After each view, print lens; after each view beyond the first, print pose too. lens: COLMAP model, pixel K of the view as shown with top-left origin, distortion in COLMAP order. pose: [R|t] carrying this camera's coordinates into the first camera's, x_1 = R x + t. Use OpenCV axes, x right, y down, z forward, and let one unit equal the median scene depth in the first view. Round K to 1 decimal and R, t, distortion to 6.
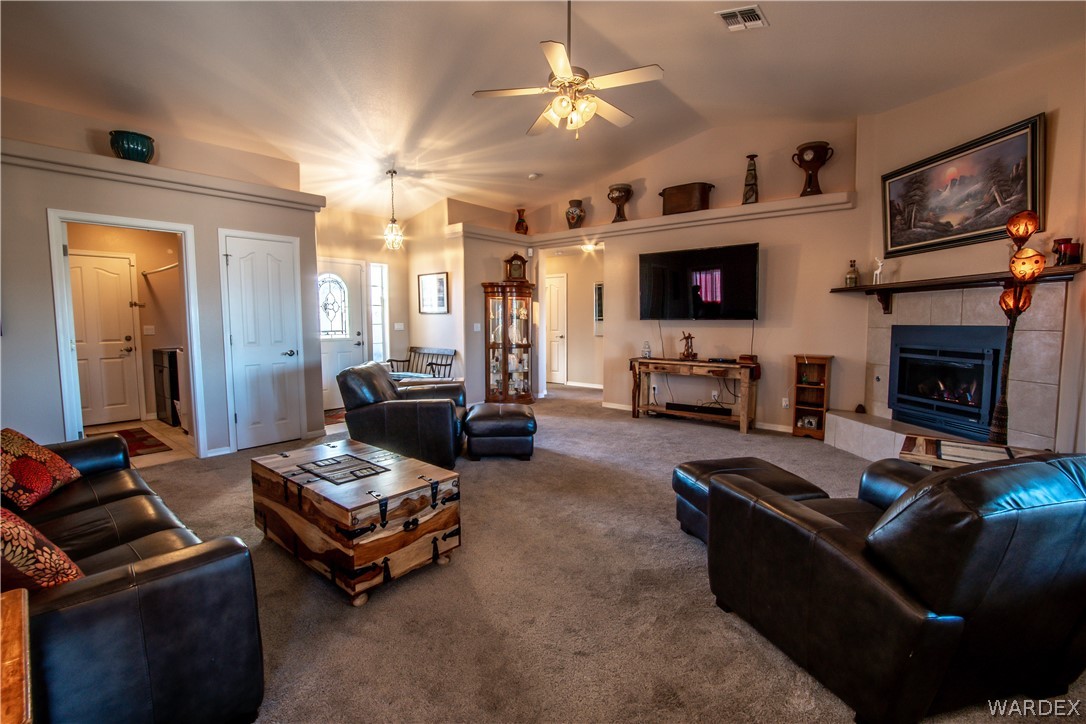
lens RADIAL K [[482.8, 0, 540.9], [0, 482.8, 358.5], [0, 0, 1]] dist [-0.039006, 0.007629]
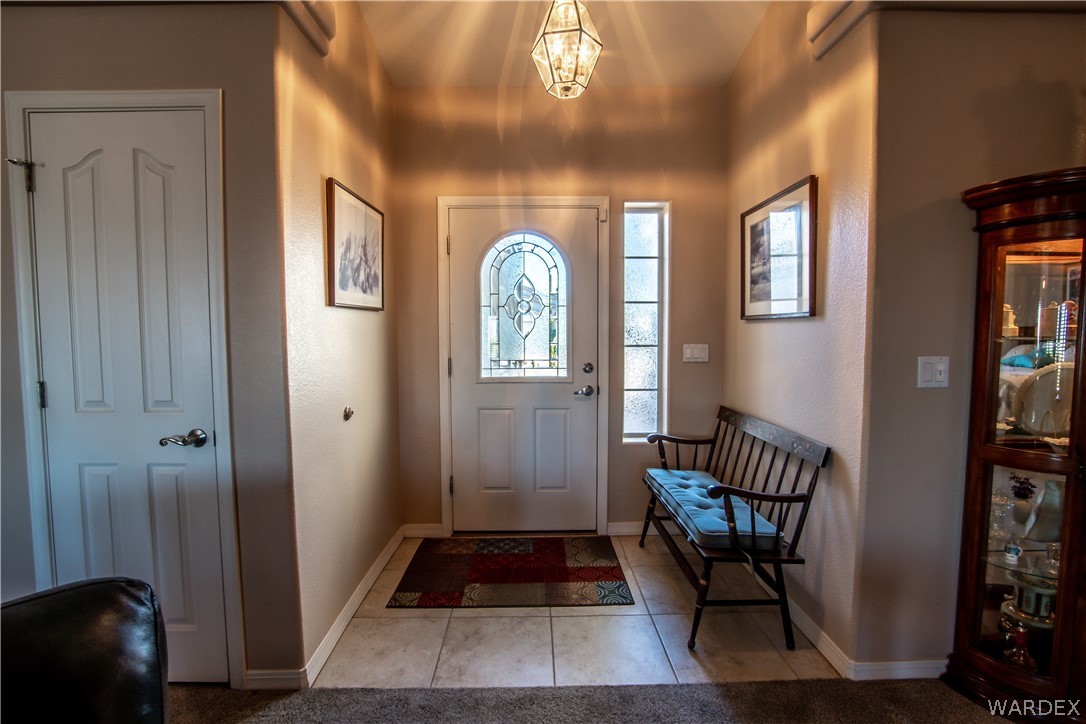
lens RADIAL K [[482.8, 0, 540.9], [0, 482.8, 358.5], [0, 0, 1]] dist [-0.039006, 0.007629]
pose [[0.657429, 0.045658, -0.752132, -0.085870], [-0.061722, 0.998071, 0.006638, -0.064045], [0.750985, 0.042059, 0.658979, 0.721324]]
